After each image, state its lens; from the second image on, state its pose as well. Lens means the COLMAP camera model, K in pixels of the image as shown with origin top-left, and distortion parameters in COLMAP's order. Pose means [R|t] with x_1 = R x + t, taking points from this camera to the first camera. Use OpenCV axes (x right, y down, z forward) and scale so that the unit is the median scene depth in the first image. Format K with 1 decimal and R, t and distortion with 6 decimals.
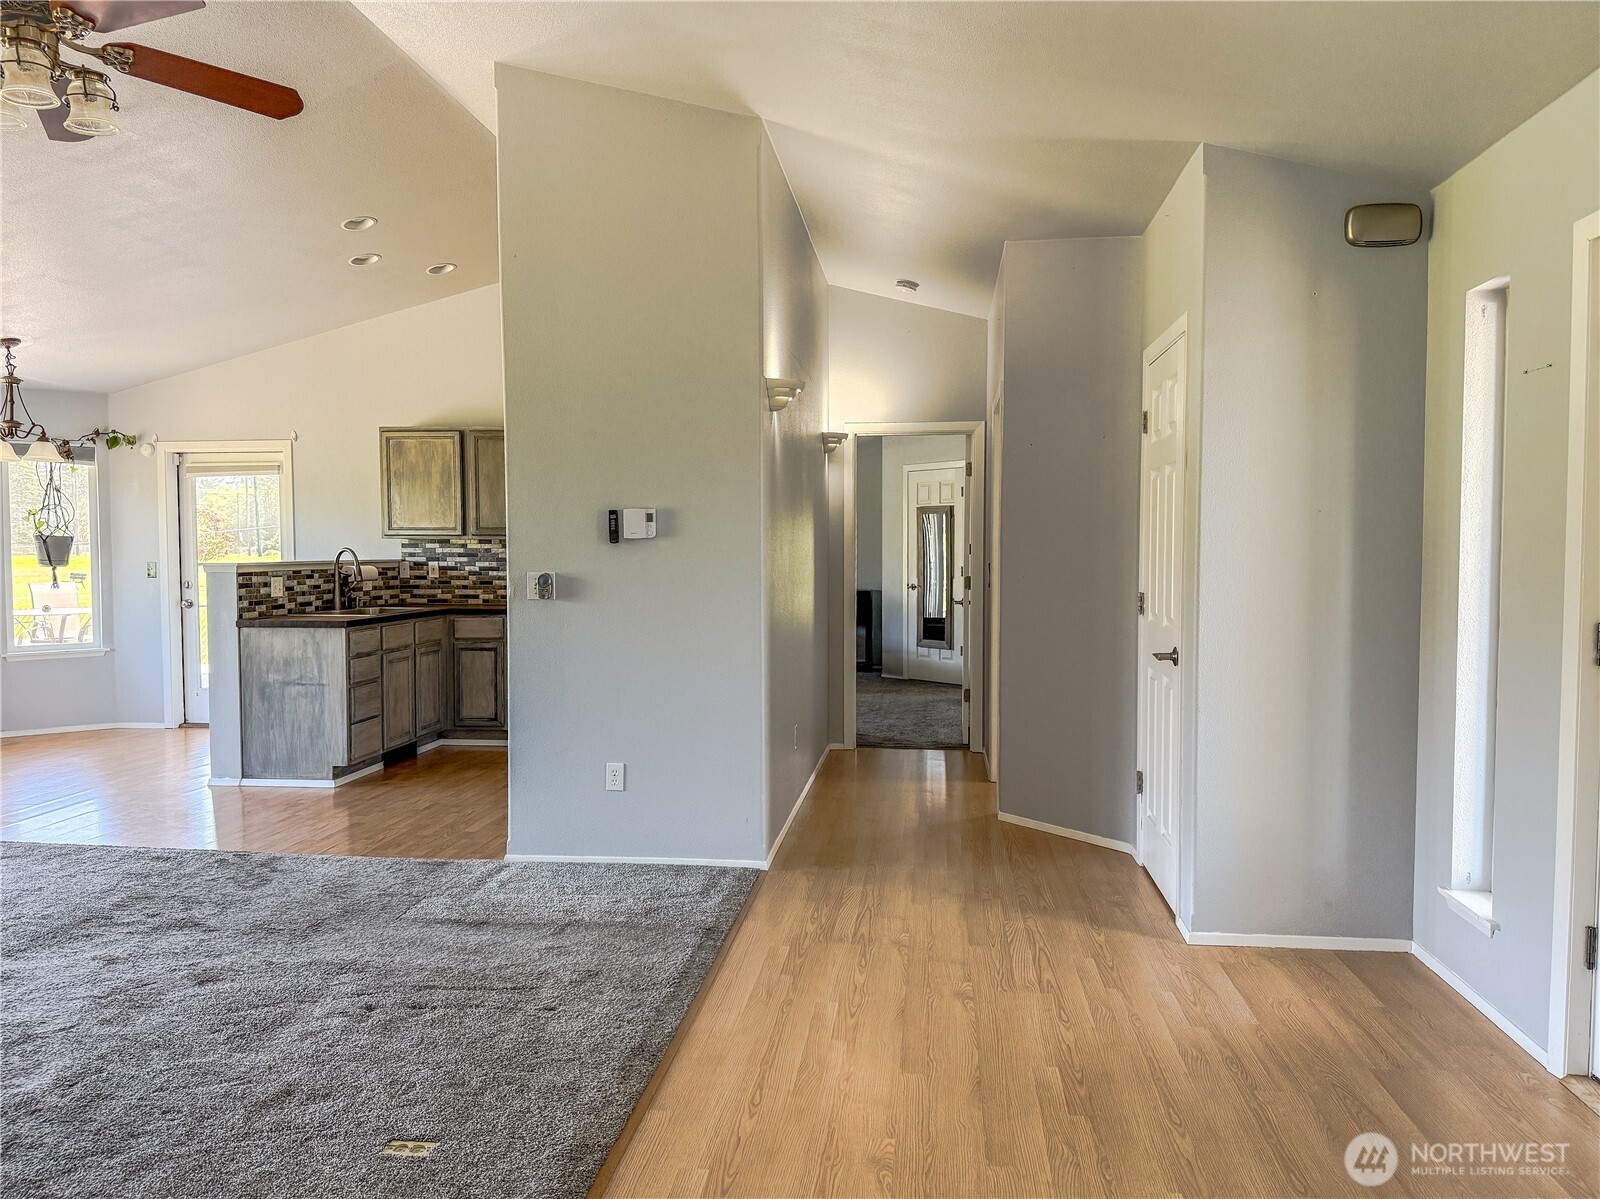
lens RADIAL K [[1133.2, 0, 774.8], [0, 1133.2, 599.1], [0, 0, 1]] dist [0.070035, -0.082327]
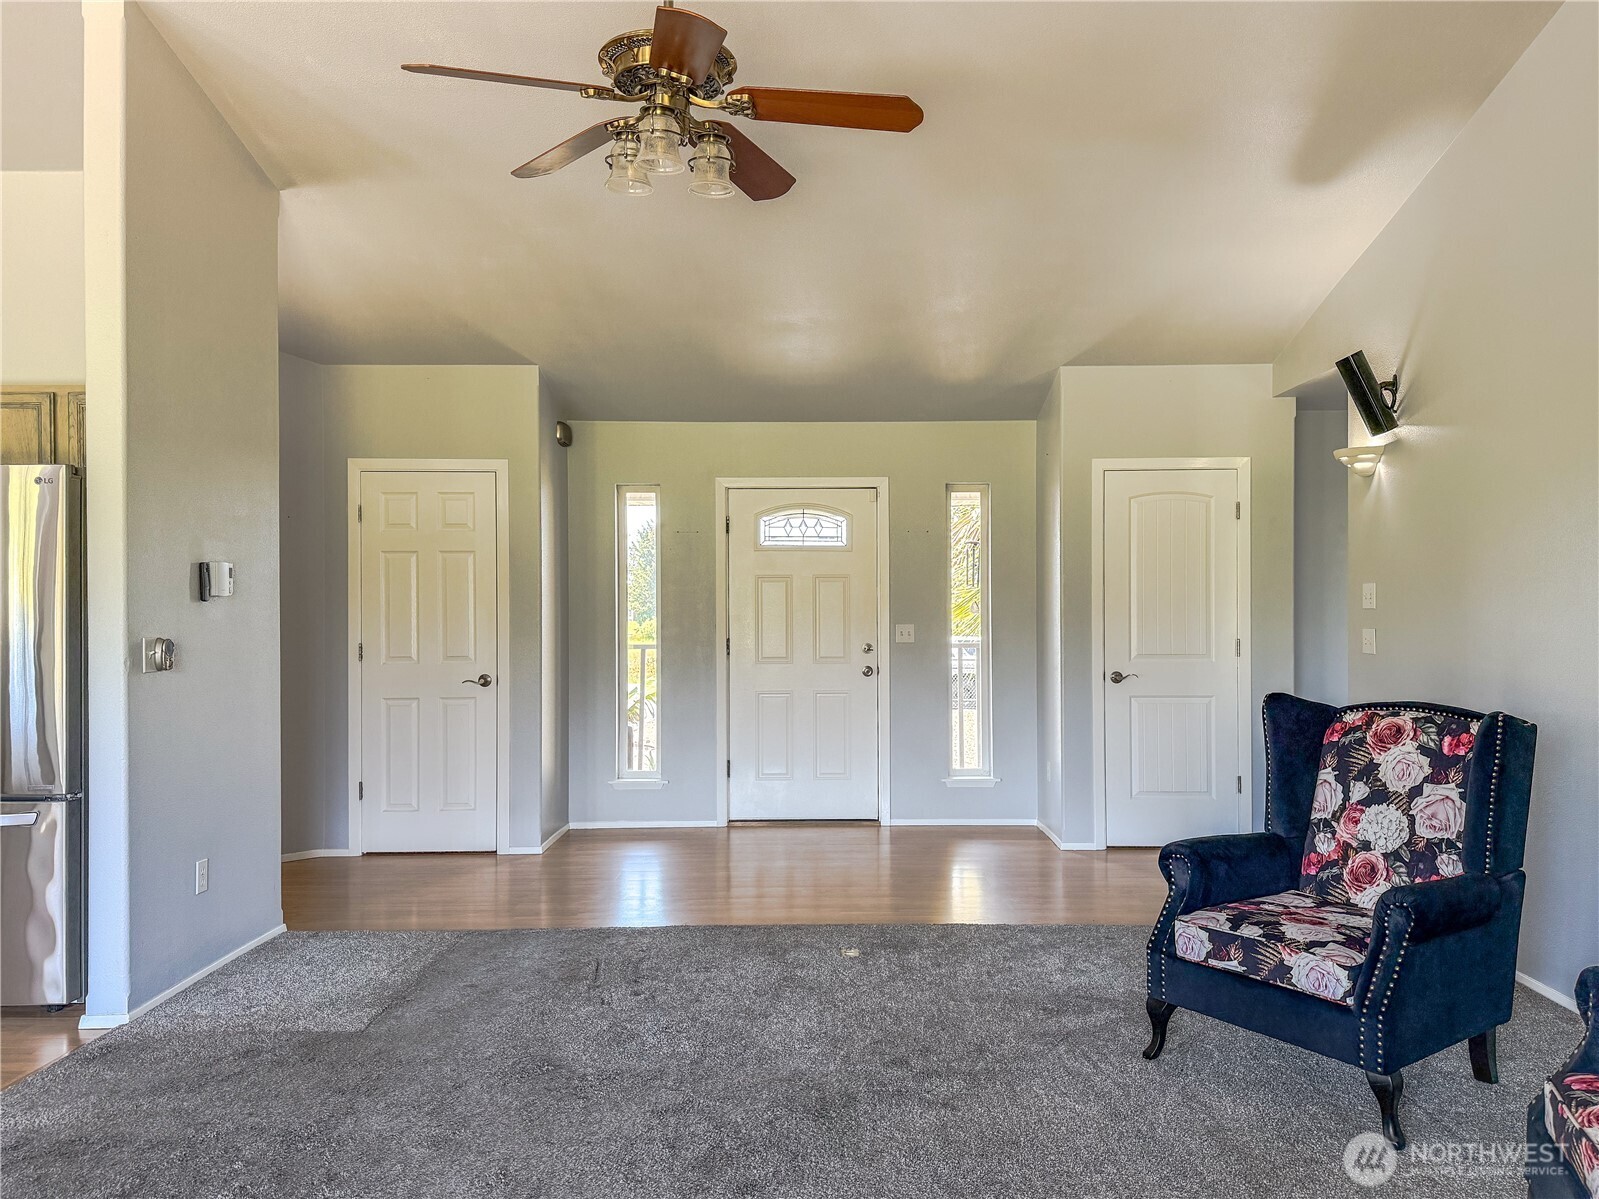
lens RADIAL K [[1132.5, 0, 787.1], [0, 1132.5, 644.0], [0, 0, 1]] dist [0.070035, -0.082327]
pose [[-0.098867, -0.026646, 0.994744, -0.619538], [0.048174, 0.998341, 0.031530, -0.013316], [-0.993934, 0.051038, -0.097419, 0.374498]]
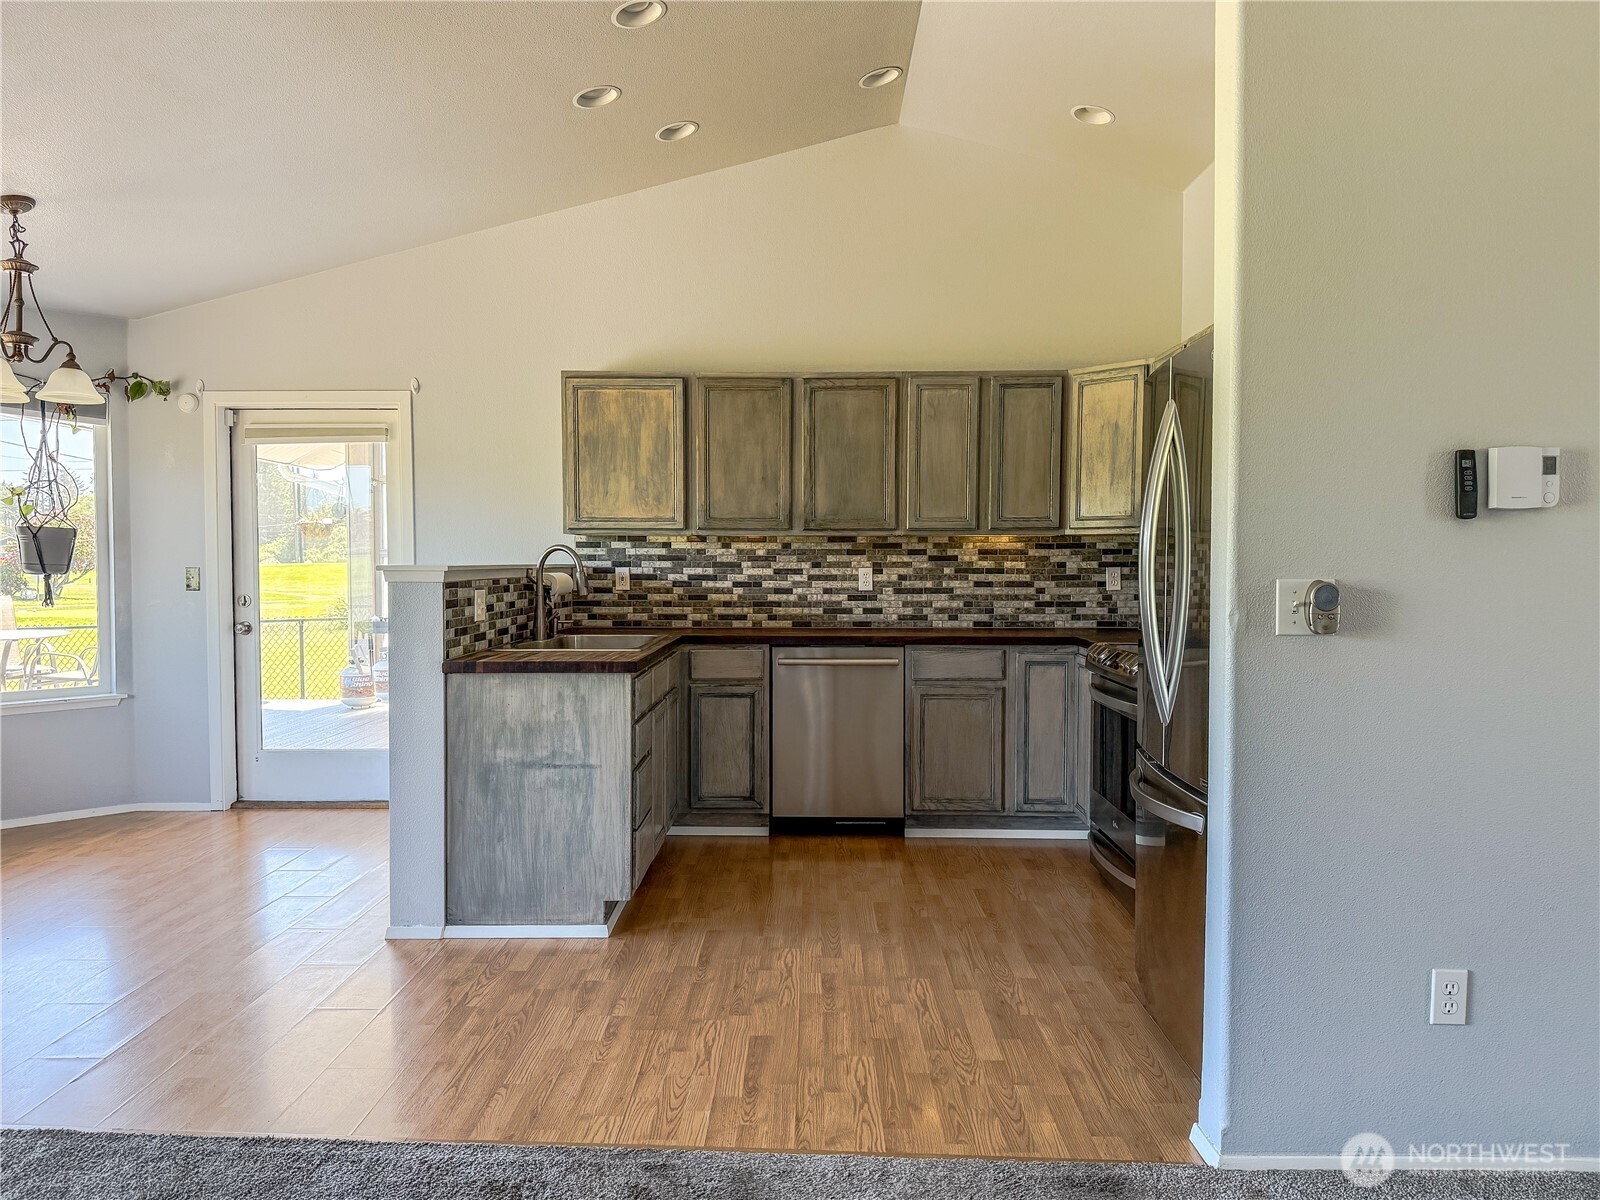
lens RADIAL K [[1133.2, 0, 785.7], [0, 1133.2, 602.5], [0, 0, 1]] dist [0.070035, -0.082327]
pose [[0.995404, -0.000925, 0.095761, -0.278914], [0.001761, 0.999961, -0.008645, -0.005389], [-0.095749, 0.008774, 0.995367, 0.311972]]
